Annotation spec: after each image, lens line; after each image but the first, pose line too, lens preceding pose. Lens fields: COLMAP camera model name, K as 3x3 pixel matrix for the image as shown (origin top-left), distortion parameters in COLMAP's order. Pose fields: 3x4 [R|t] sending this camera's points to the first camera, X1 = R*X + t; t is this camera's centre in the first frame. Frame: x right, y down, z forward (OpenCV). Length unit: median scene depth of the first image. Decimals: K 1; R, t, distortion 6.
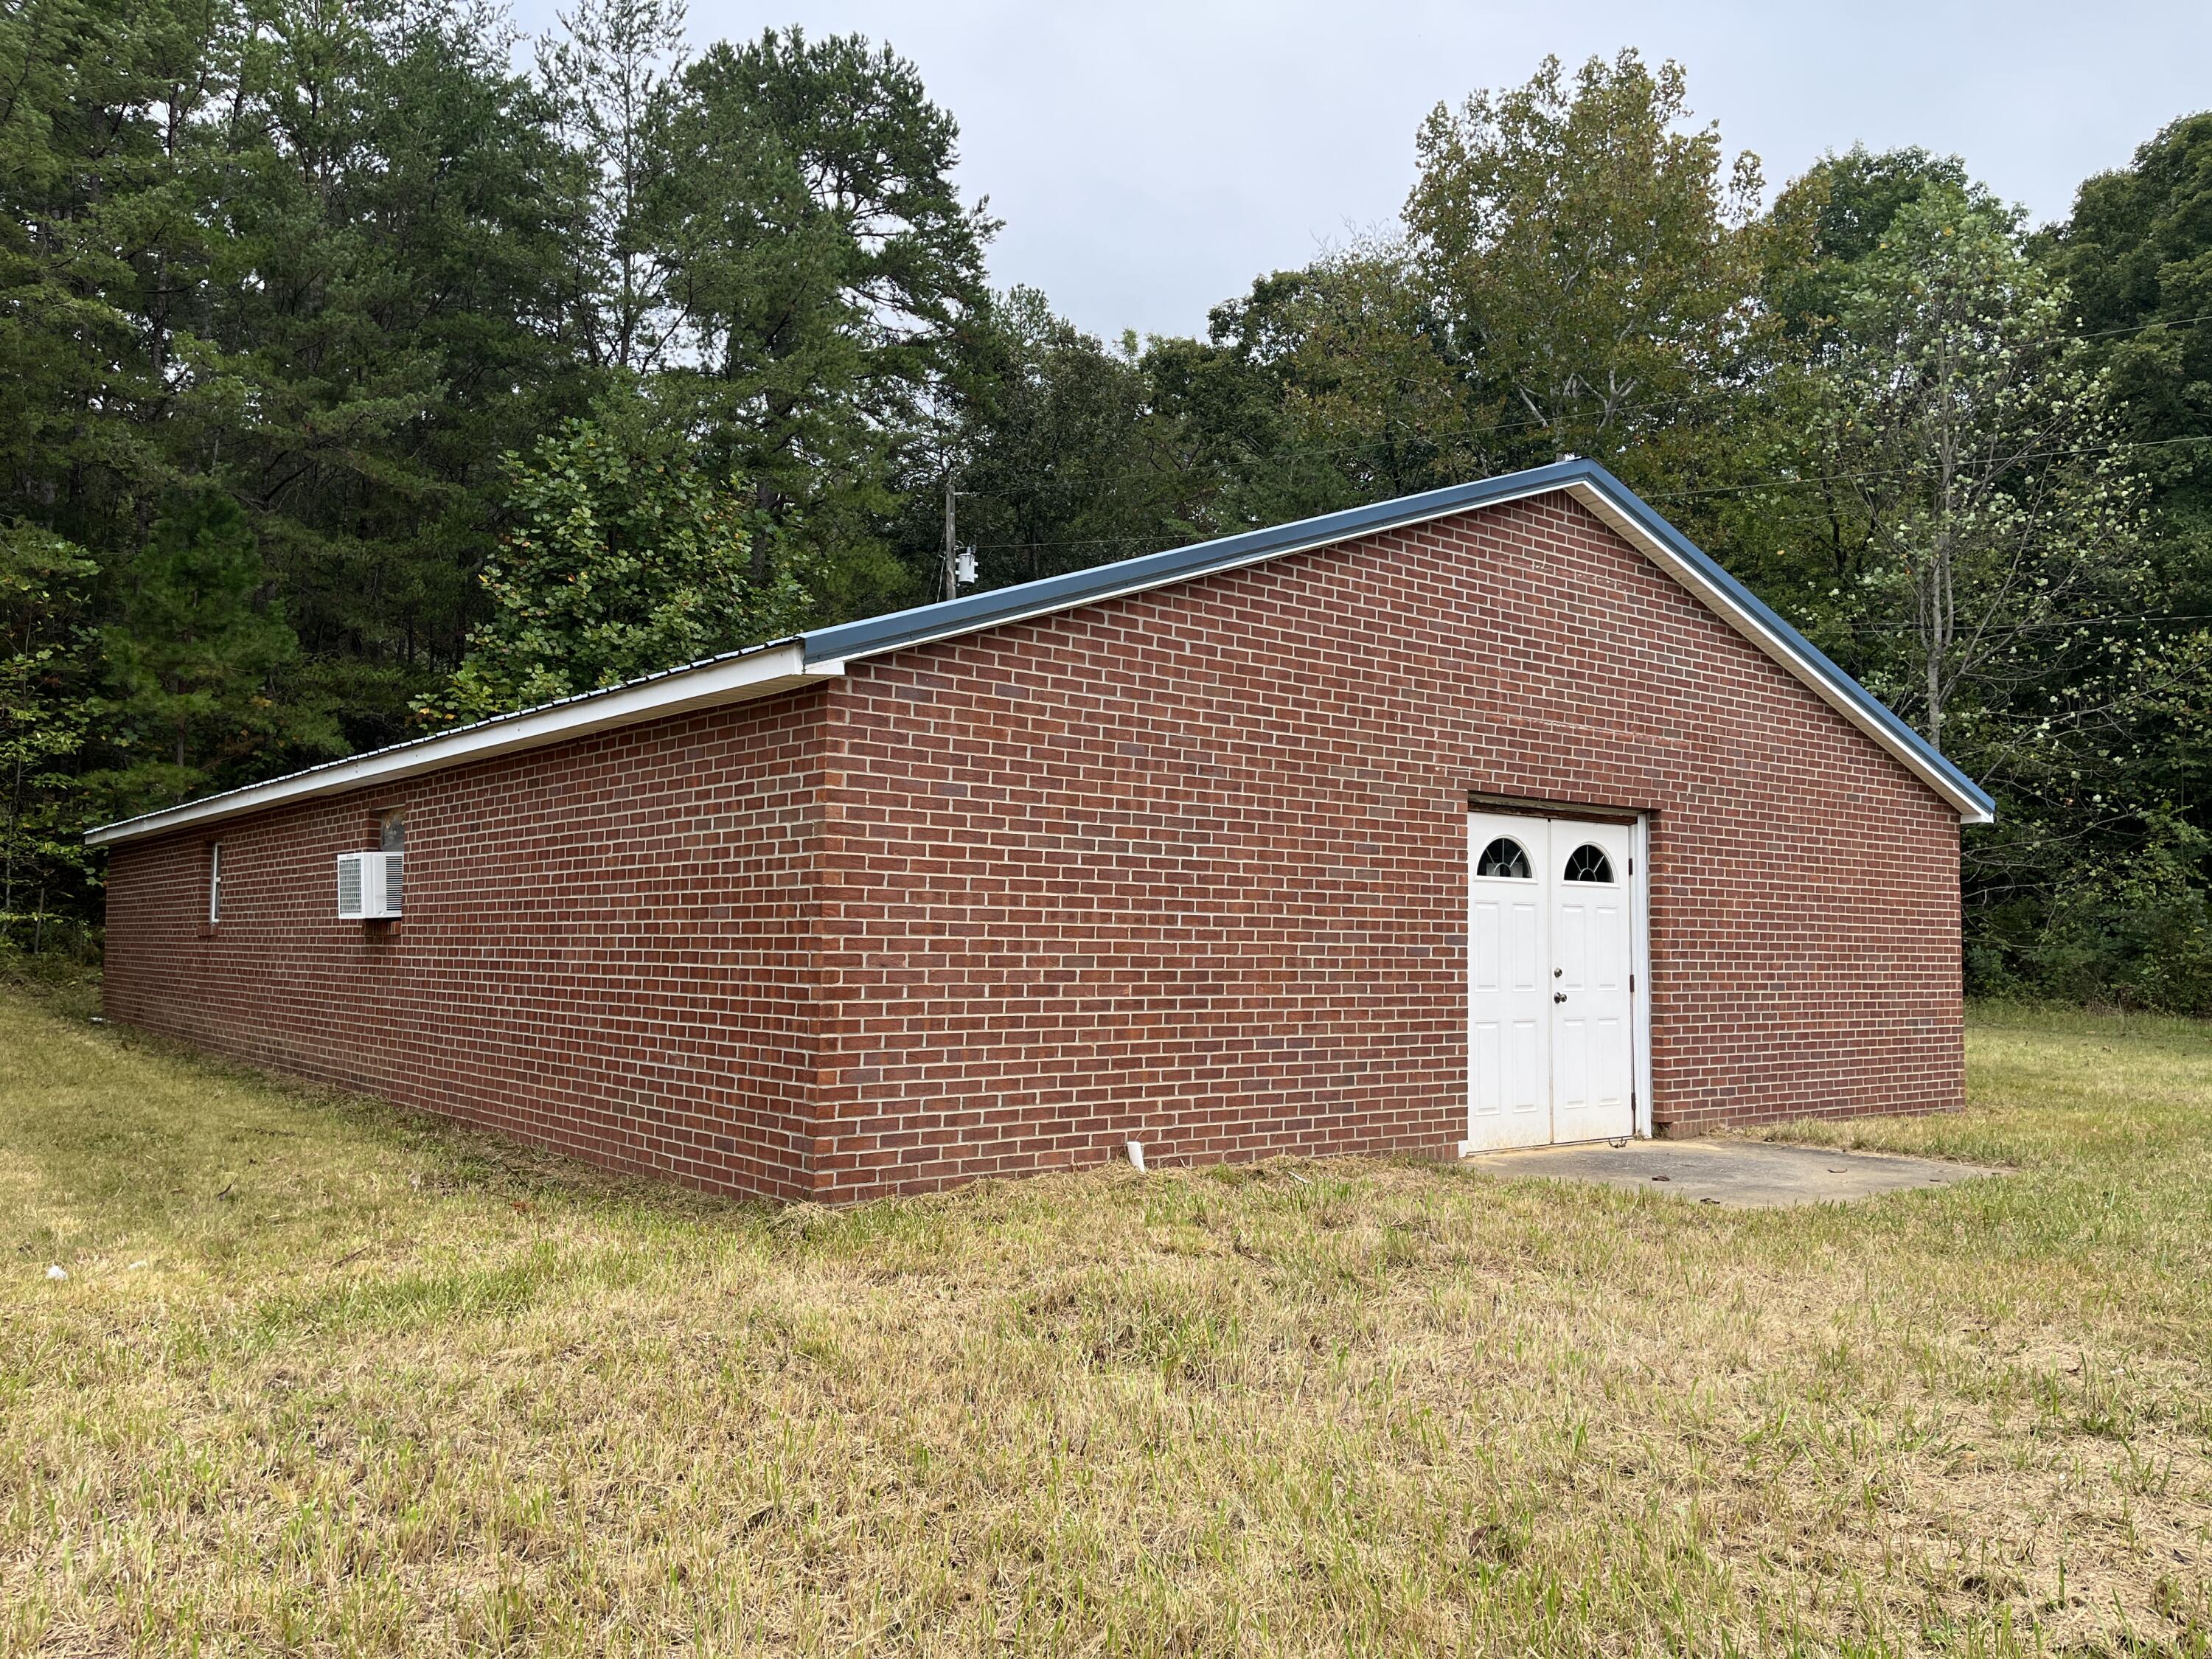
lens RADIAL K [[1668.4, 0, 1123.8], [0, 1668.4, 832.5], [0, 0, 1]] dist [0.080834, -0.102689]
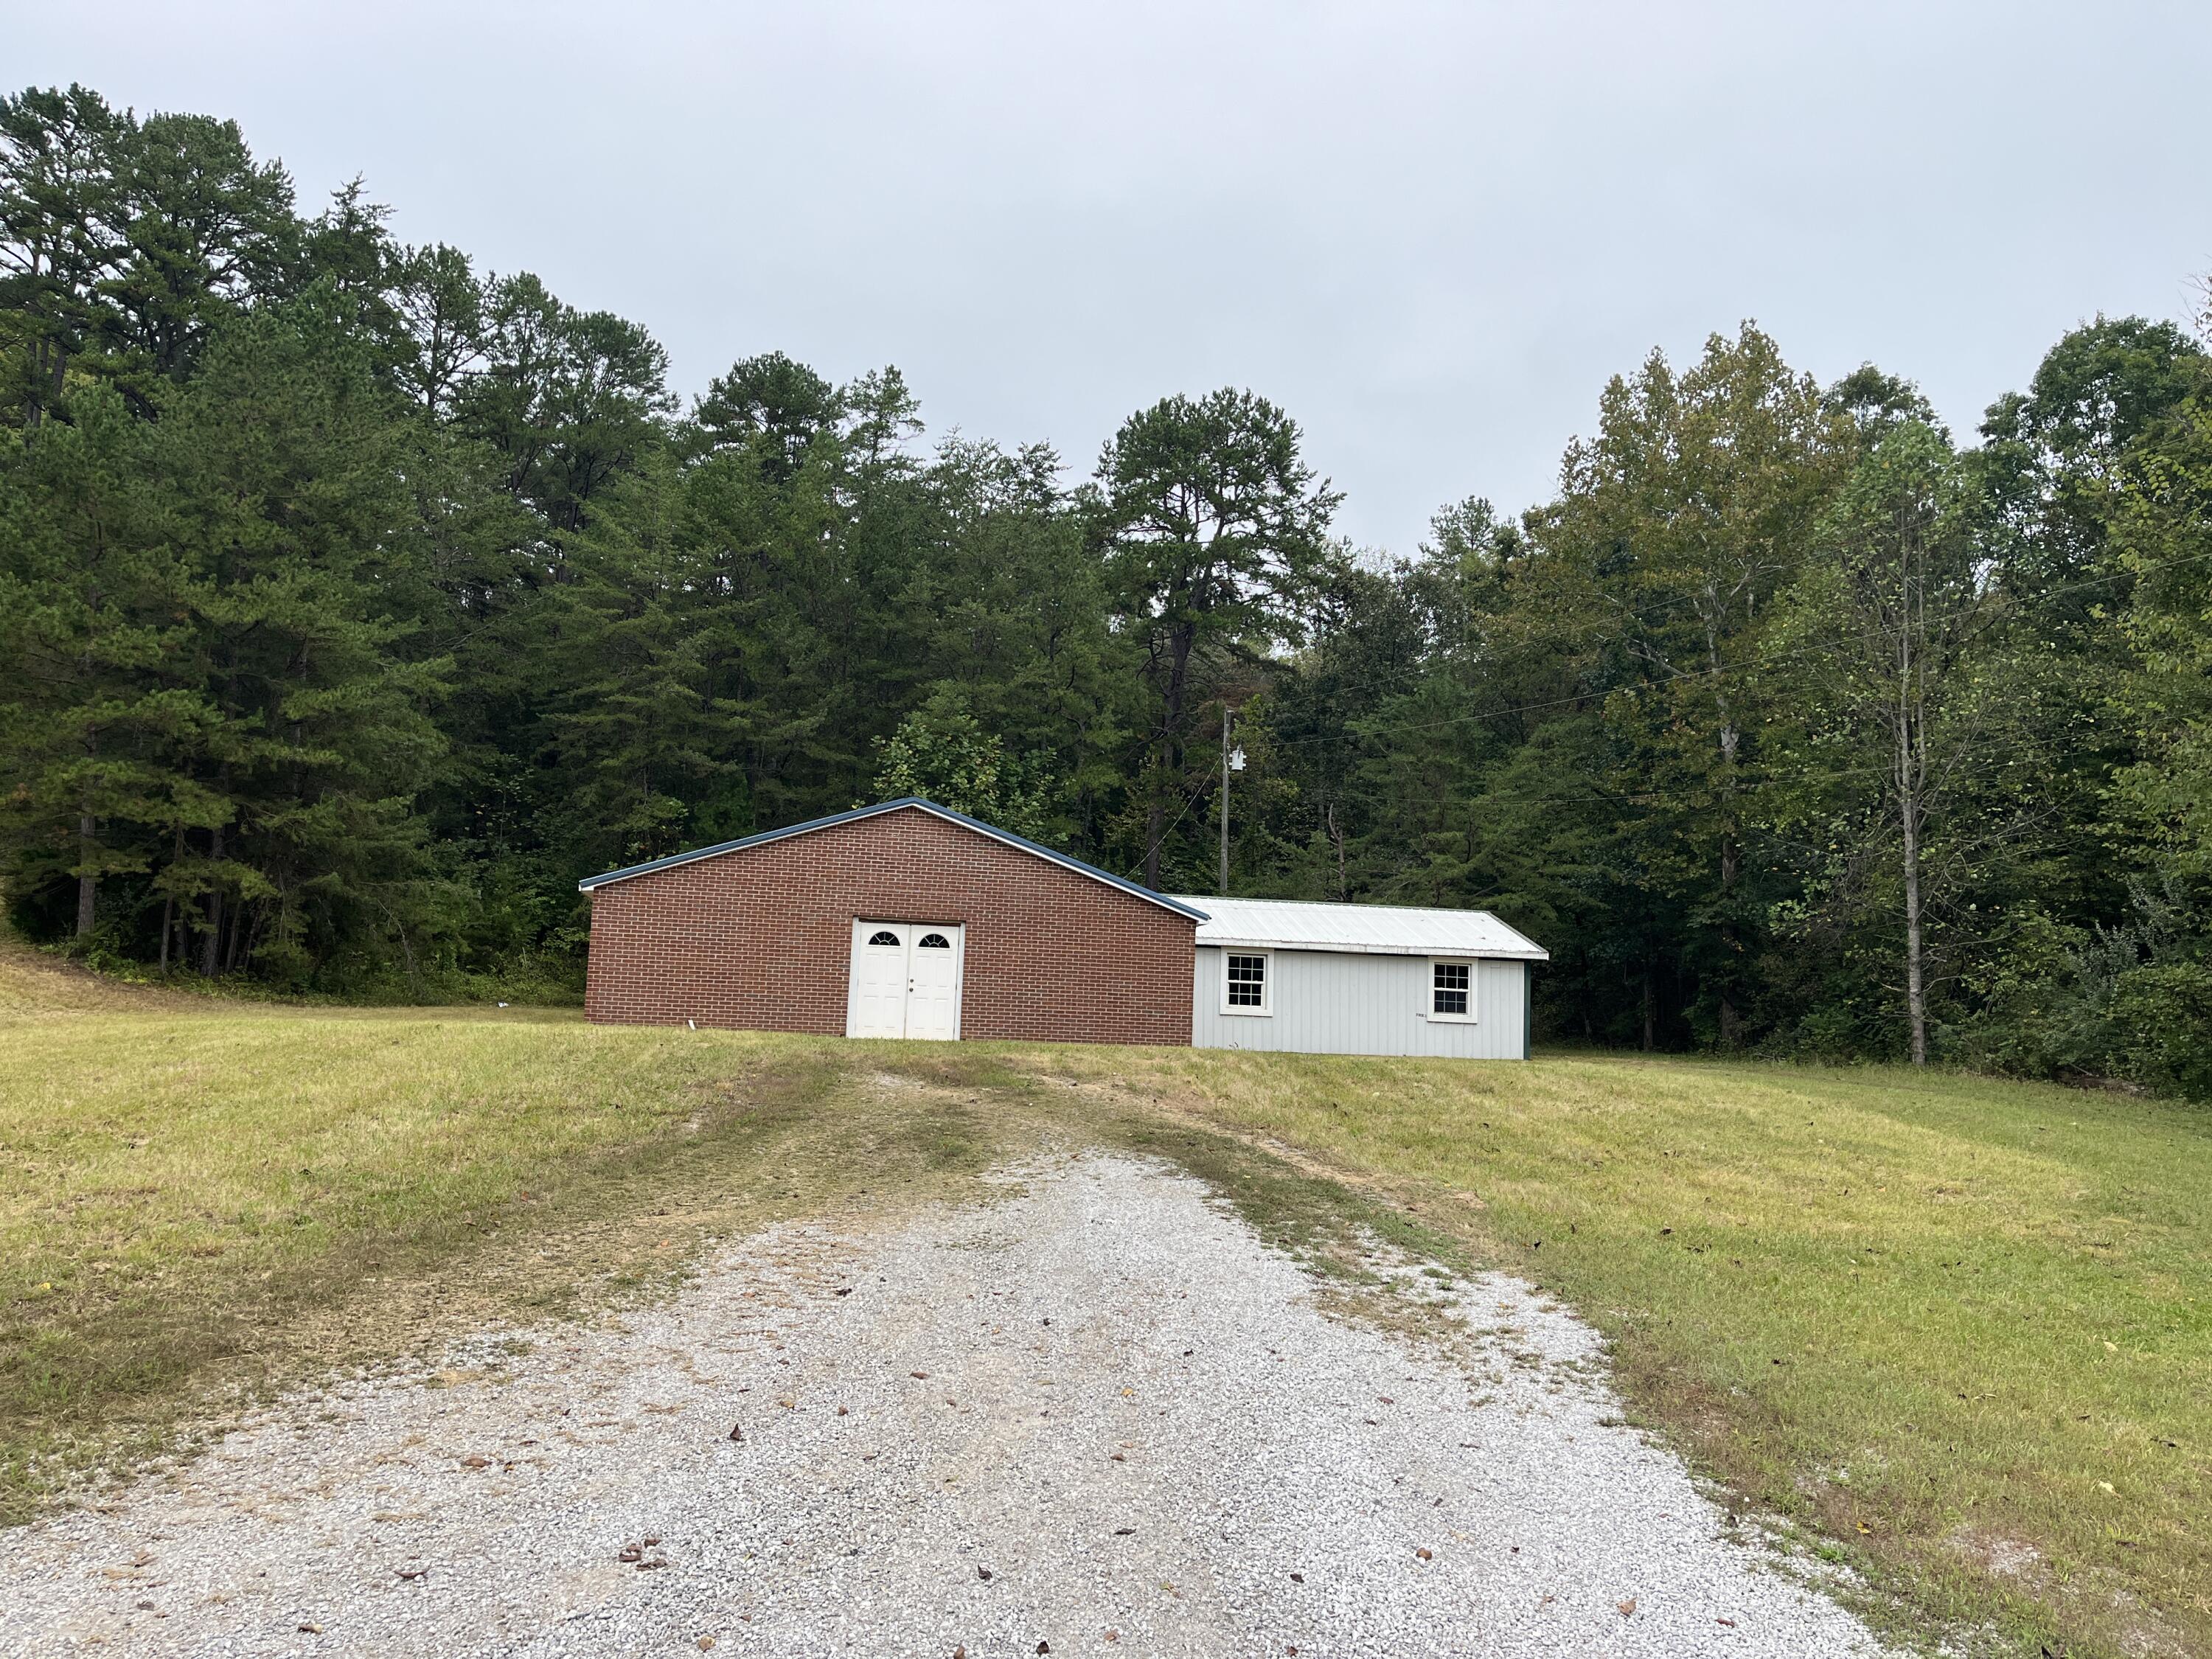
lens RADIAL K [[1668.4, 0, 1098.8], [0, 1668.4, 843.3], [0, 0, 1]] dist [0.080834, -0.102689]
pose [[0.880200, -0.034851, -0.473321, 0.736754], [0.003785, 0.997784, -0.066431, 0.016911], [0.474587, 0.056681, 0.878382, -0.514142]]
